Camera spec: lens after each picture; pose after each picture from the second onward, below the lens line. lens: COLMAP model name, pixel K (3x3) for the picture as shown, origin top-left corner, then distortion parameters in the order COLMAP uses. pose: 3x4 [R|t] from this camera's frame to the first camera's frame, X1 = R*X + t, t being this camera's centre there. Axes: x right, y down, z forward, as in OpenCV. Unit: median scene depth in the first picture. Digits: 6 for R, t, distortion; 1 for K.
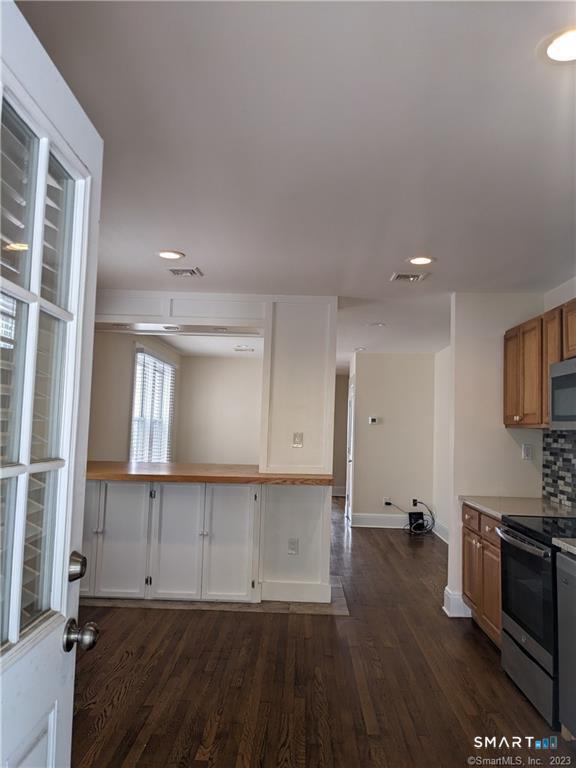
lens RADIAL K [[605.6, 0, 287.4], [0, 605.6, 385.9], [0, 0, 1]] dist [0.063305, -0.092165]
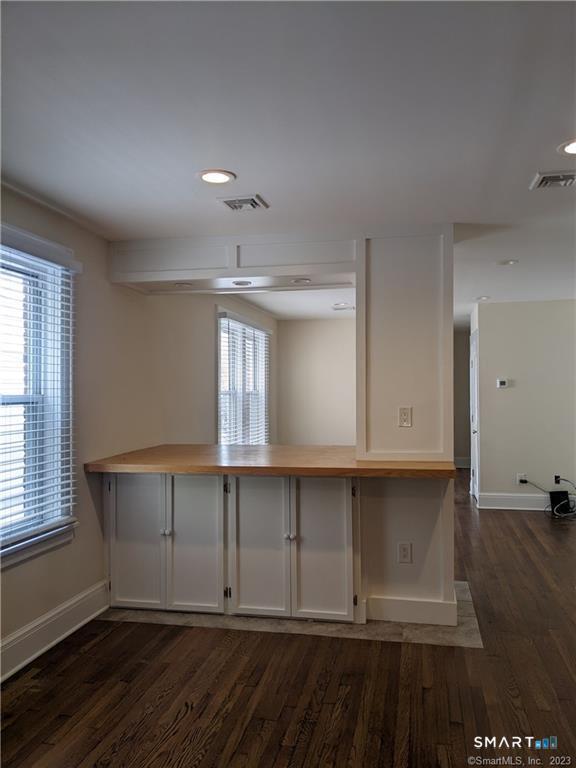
lens RADIAL K [[605.6, 0, 295.2], [0, 605.6, 385.8], [0, 0, 1]] dist [0.063305, -0.092165]
pose [[0.983451, -0.038102, -0.177124, 0.018747], [0.048528, 0.997312, 0.054904, 0.000606], [0.174555, -0.062591, 0.982656, 0.235410]]
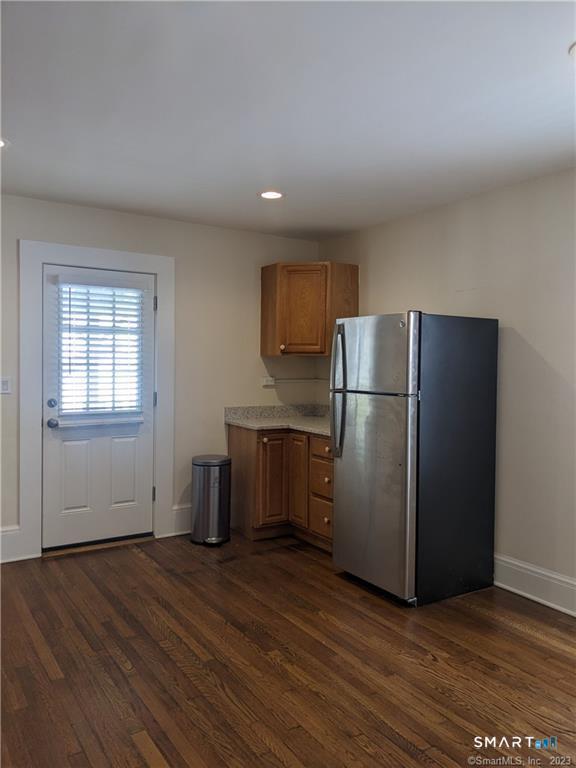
lens RADIAL K [[605.6, 0, 299.9], [0, 605.6, 384.0], [0, 0, 1]] dist [0.063305, -0.092165]
pose [[-0.823358, -0.022846, -0.567063, 0.270225], [-0.001811, 0.999290, -0.037630, 0.083789], [0.567520, -0.029955, -0.822815, 1.118071]]
